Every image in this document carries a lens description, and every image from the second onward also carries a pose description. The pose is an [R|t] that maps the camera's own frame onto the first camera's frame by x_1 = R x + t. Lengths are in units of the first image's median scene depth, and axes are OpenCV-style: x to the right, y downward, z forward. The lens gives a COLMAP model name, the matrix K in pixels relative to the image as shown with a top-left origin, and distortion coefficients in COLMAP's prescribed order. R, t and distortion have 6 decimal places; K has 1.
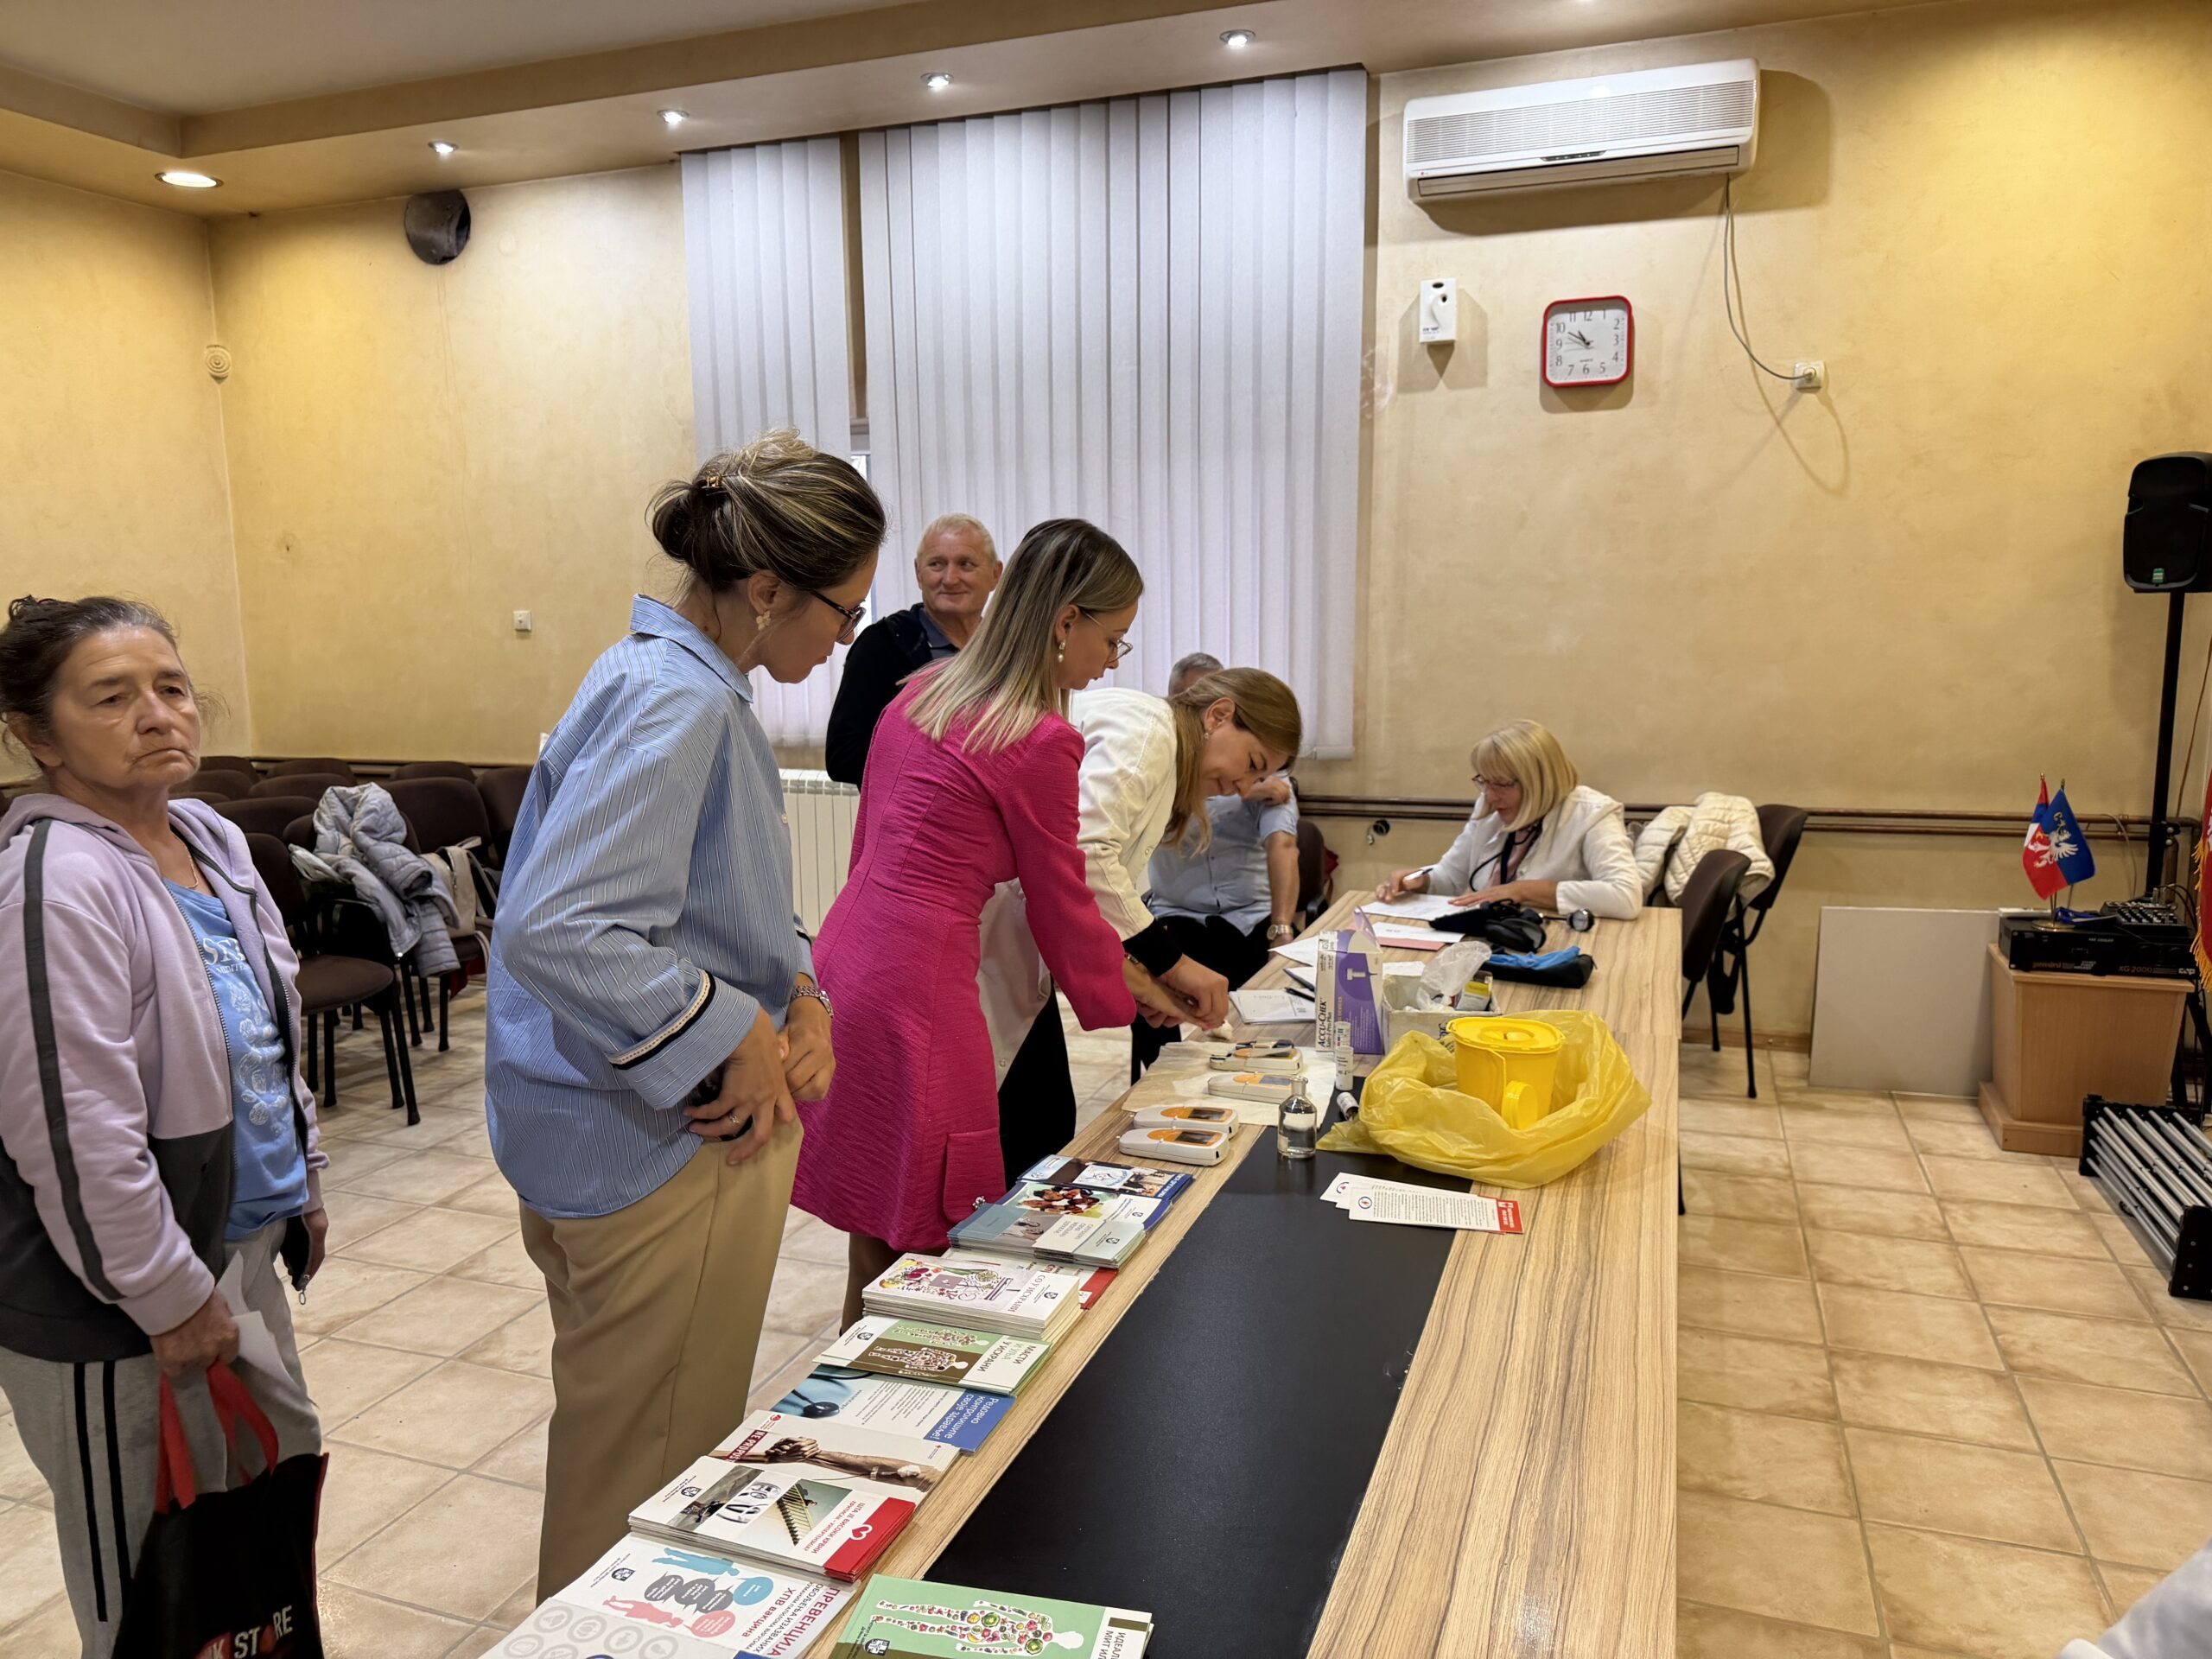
lens RADIAL K [[1575.7, 0, 1106.0], [0, 1575.7, 829.5], [0, 0, 1]] dist [0.073430, -0.081599]
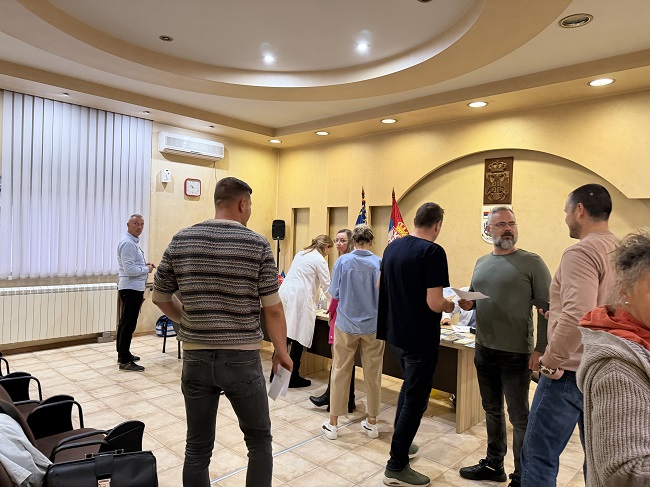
lens RADIAL K [[463.0, 0, 325.0], [0, 463.0, 243.5], [0, 0, 1]] dist [0.073430, -0.081599]
pose [[0.402437, 0.008398, 0.915409, -0.833239], [0.091016, 0.994636, -0.049137, -0.019888], [-0.910912, 0.103092, 0.399514, 0.053959]]
